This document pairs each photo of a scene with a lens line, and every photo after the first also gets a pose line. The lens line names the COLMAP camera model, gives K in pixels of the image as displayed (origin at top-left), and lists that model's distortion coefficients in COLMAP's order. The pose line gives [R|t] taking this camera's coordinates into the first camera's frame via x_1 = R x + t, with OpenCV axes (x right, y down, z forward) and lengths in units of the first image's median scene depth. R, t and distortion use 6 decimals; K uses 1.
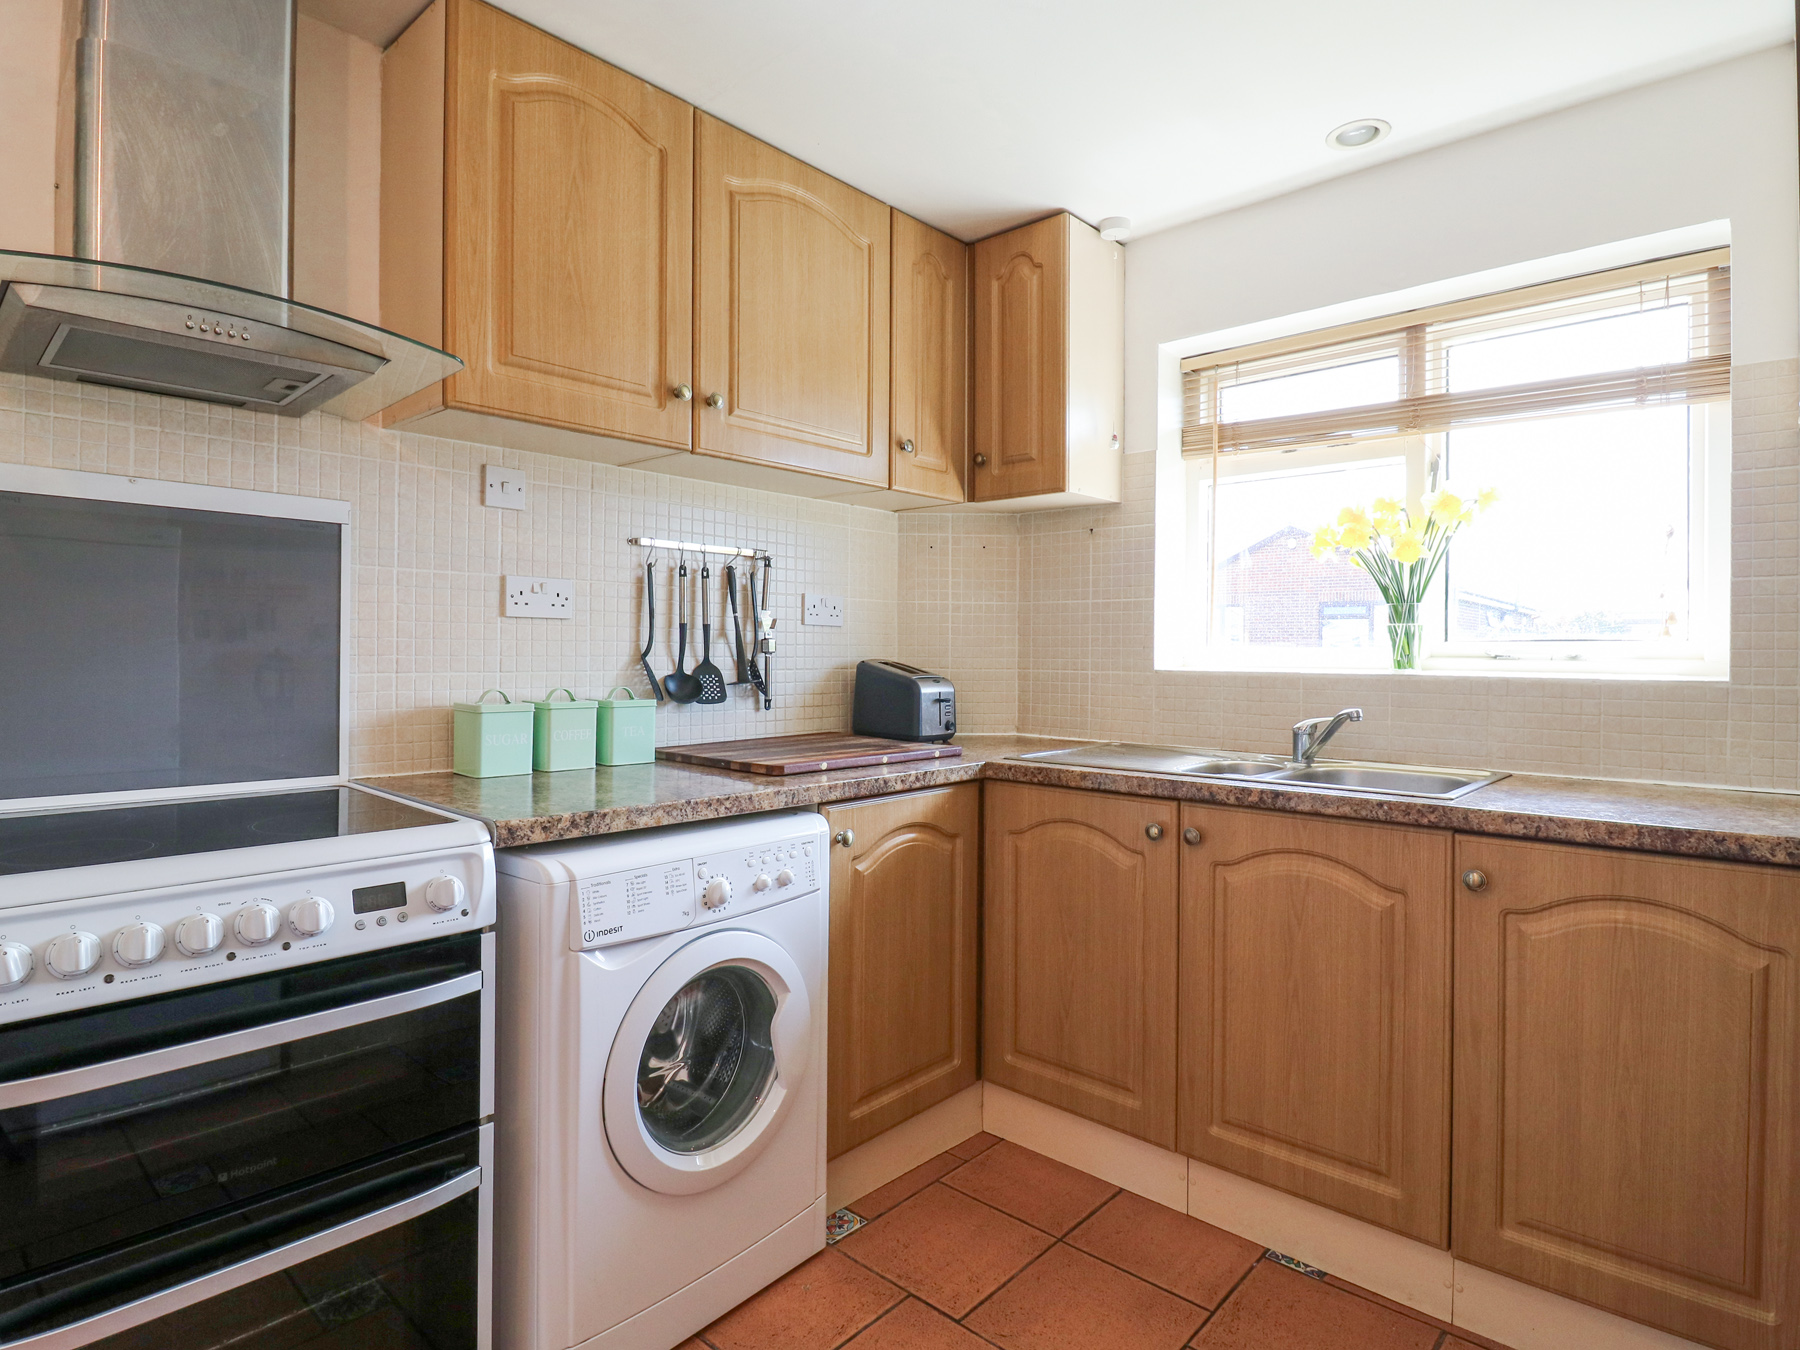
lens RADIAL K [[972.6, 0, 917.5], [0, 972.6, 656.5], [0, 0, 1]] dist [0.003011, -0.017394]
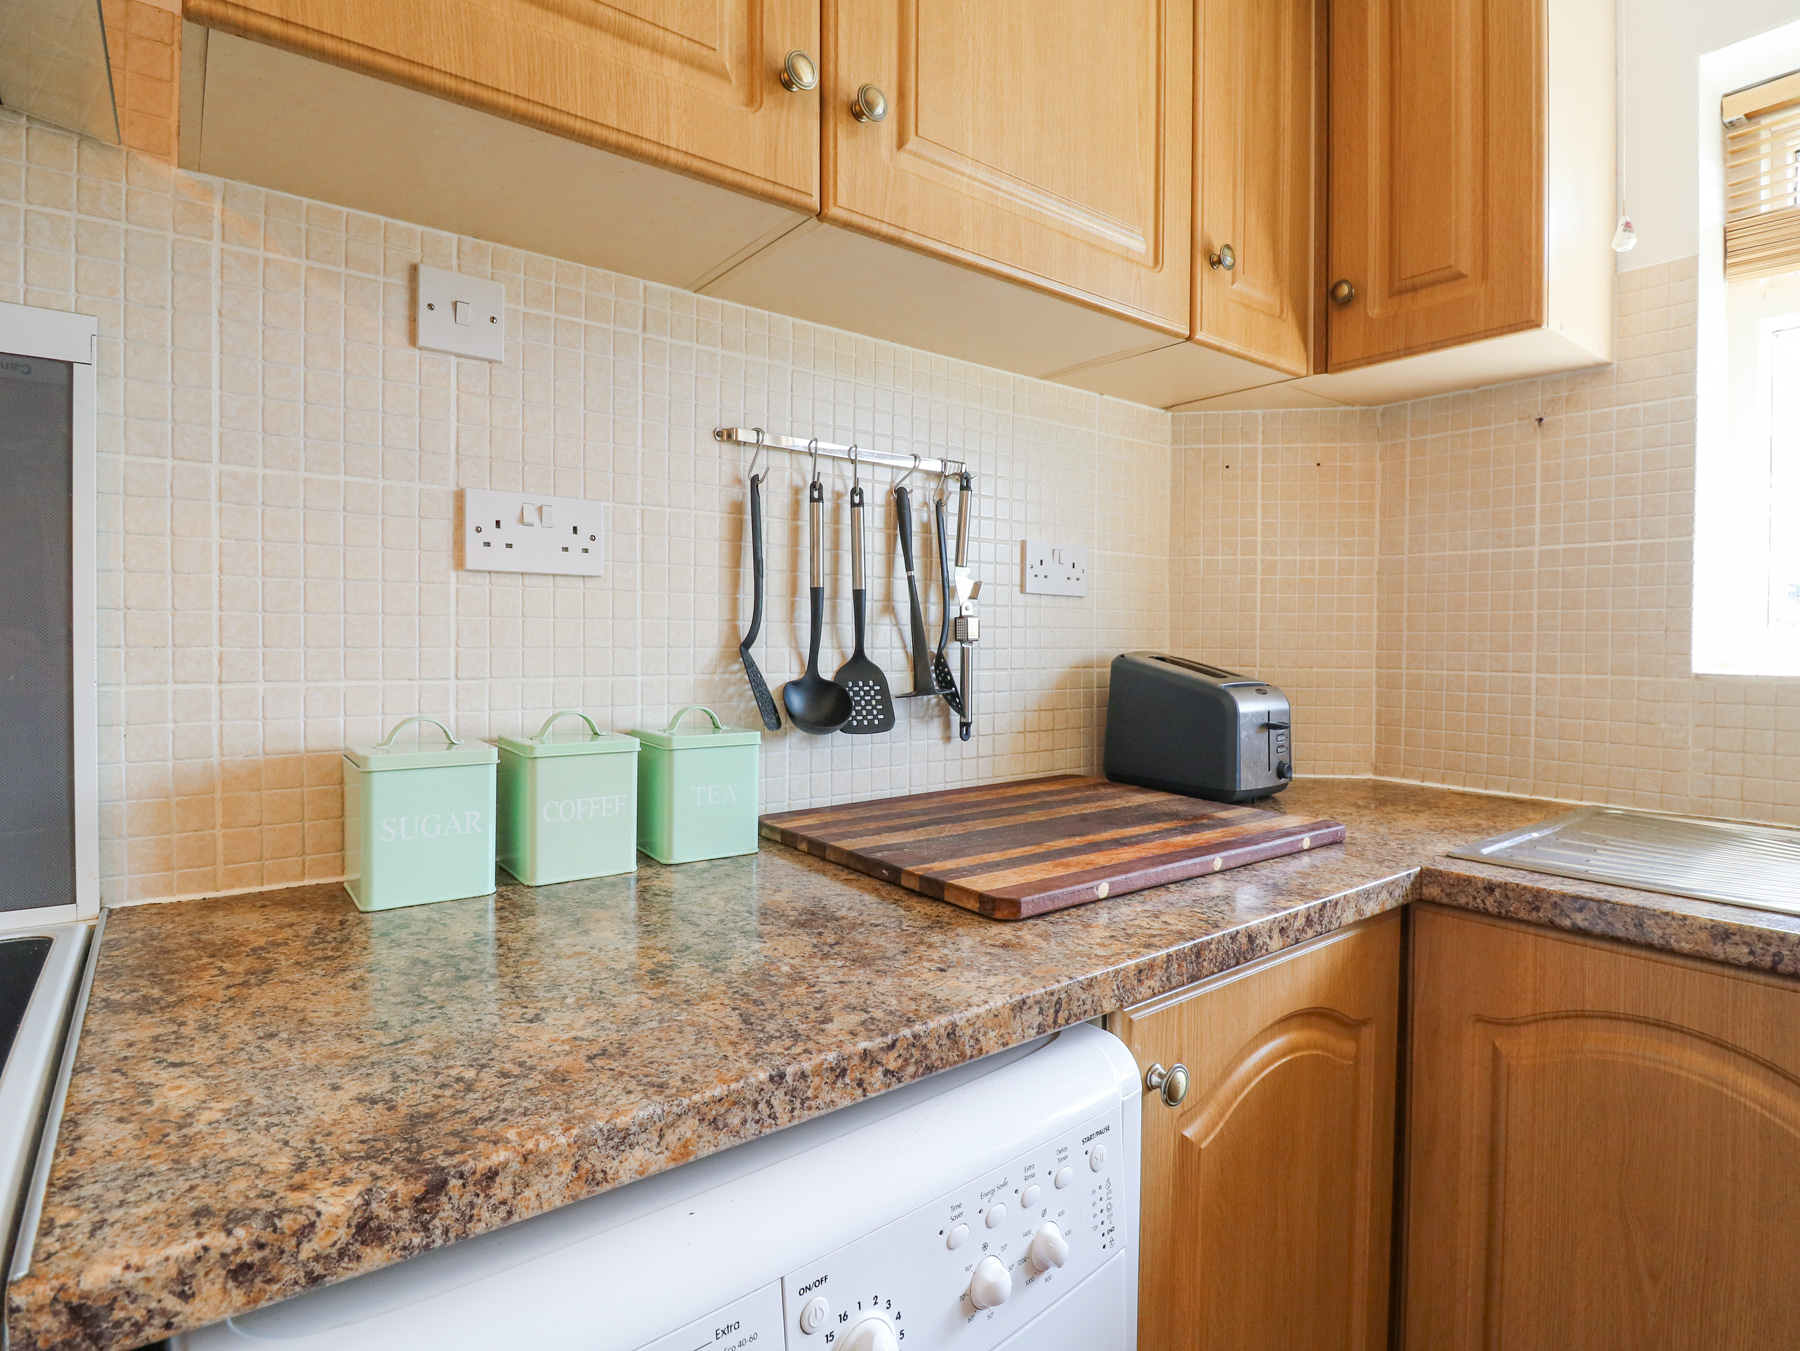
lens RADIAL K [[940.7, 0, 915.5], [0, 940.7, 658.0], [0, 0, 1]] dist [0.002680, -0.015117]
pose [[0.984250, 0.002702, -0.176761, -0.095410], [-0.000234, 0.999902, 0.013981, -0.001787], [0.176782, -0.013720, 0.984154, 0.503660]]
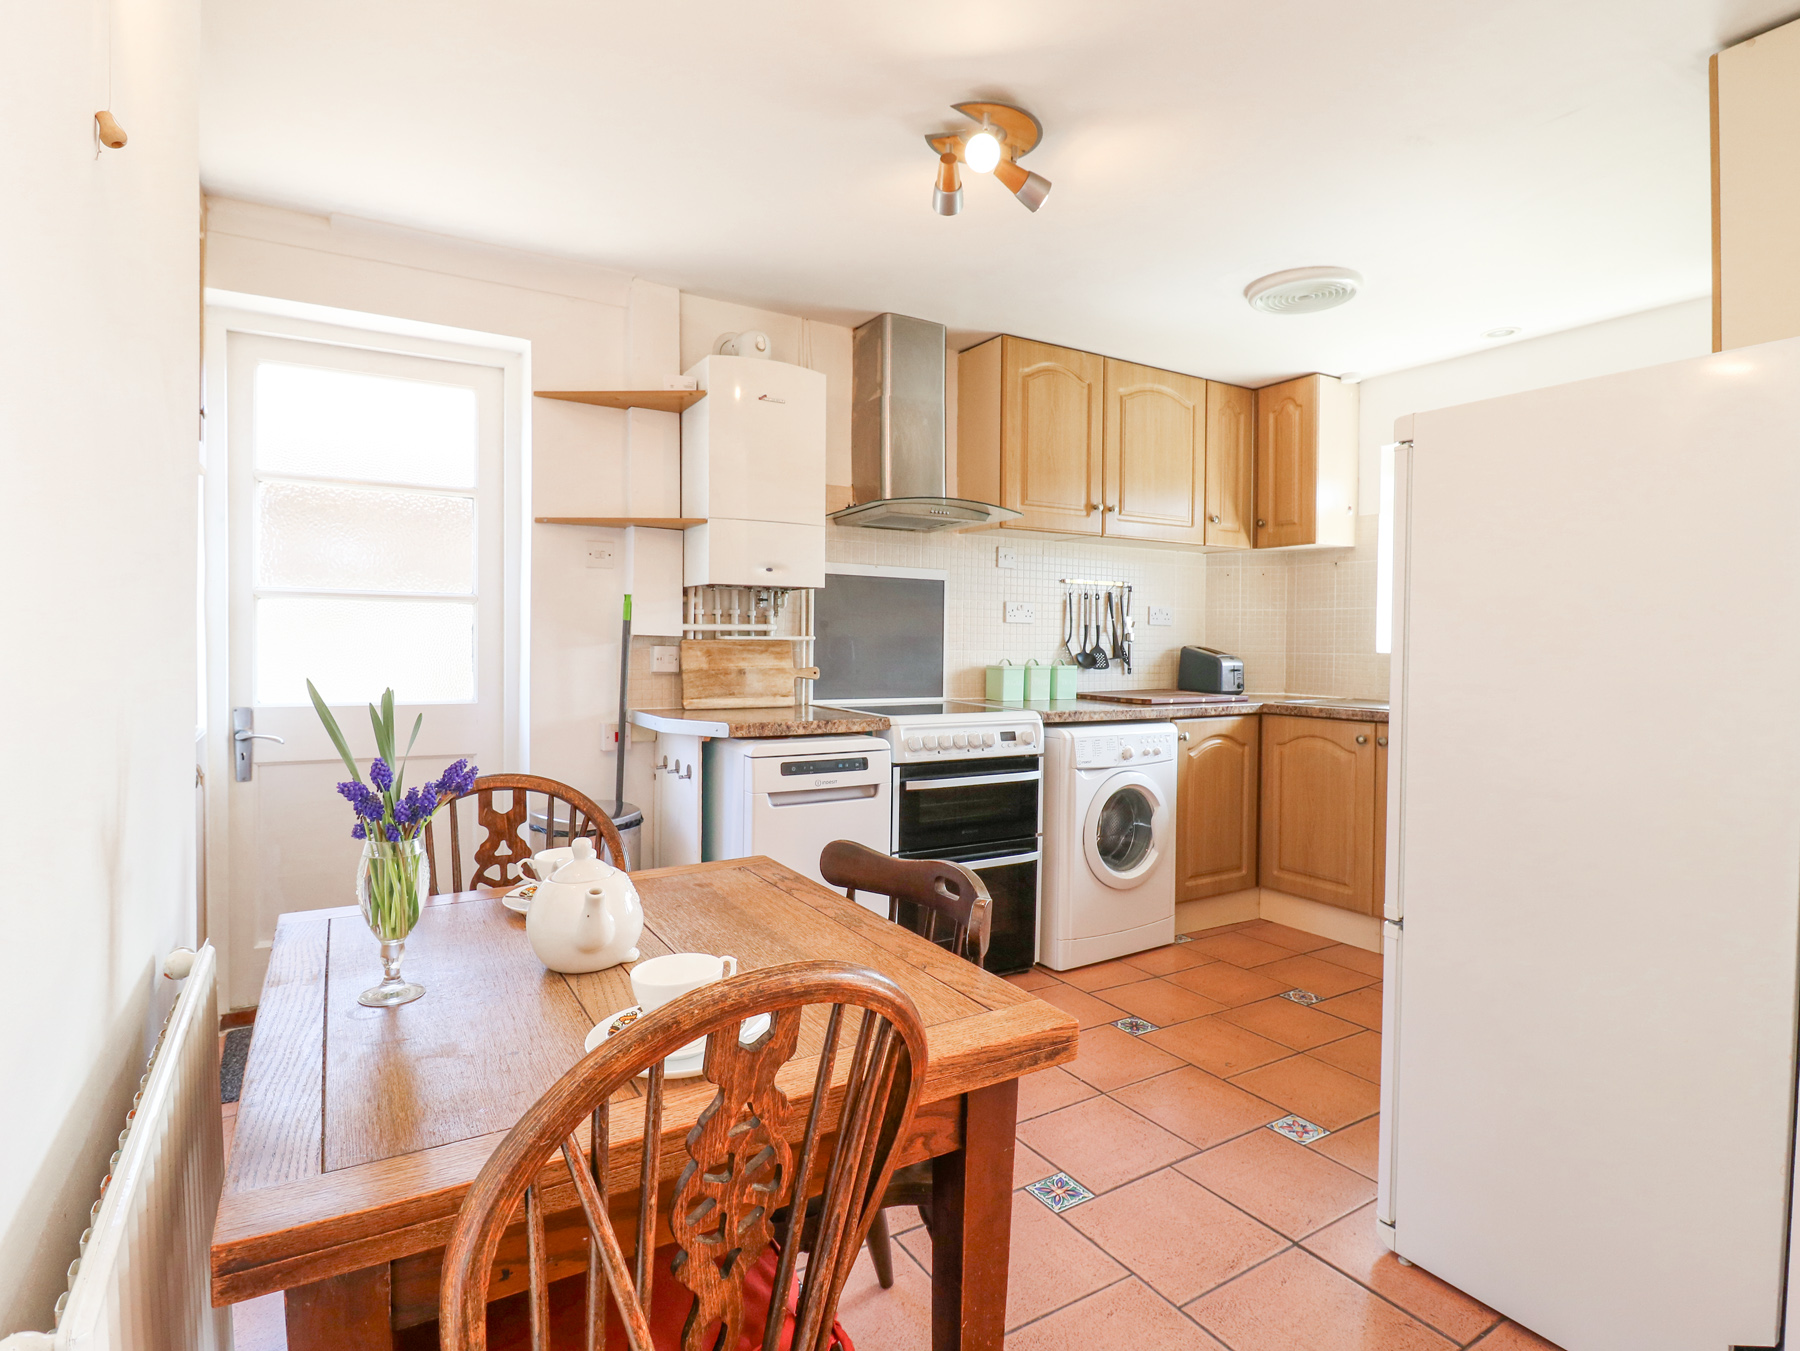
lens RADIAL K [[940.7, 0, 915.5], [0, 940.7, 658.0], [0, 0, 1]] dist [0.002680, -0.015117]
pose [[0.958980, 0.006327, -0.283403, -0.050694], [-0.003098, 0.999925, 0.011841, 0.008374], [0.283456, -0.010477, 0.958928, -0.805076]]
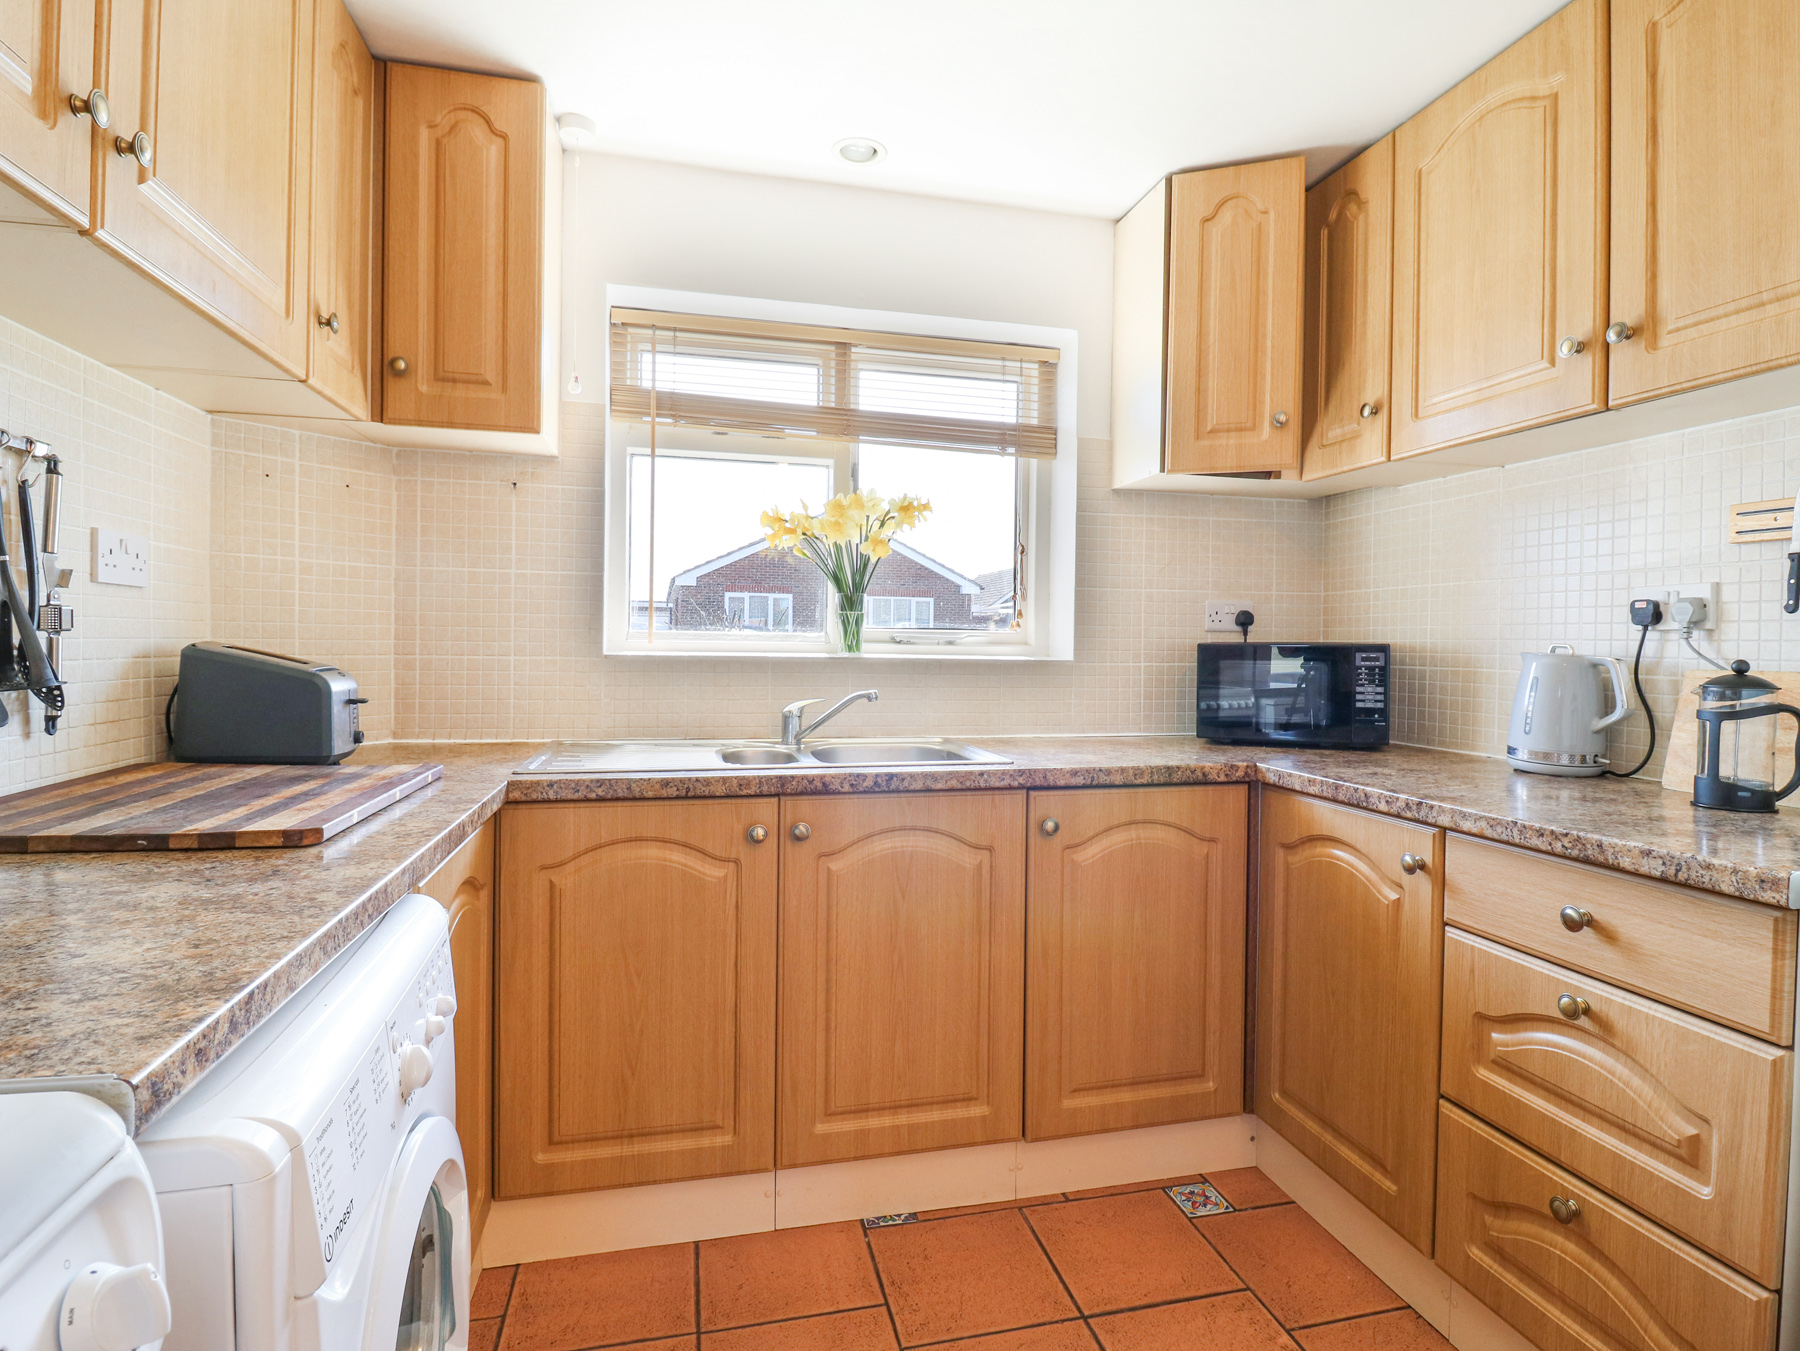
lens RADIAL K [[940.7, 0, 915.5], [0, 940.7, 658.0], [0, 0, 1]] dist [0.002680, -0.015117]
pose [[0.565122, -0.012406, 0.824914, -0.351833], [-0.007754, 0.999763, 0.020347, -0.003275], [-0.824971, -0.017895, 0.564892, 0.337372]]
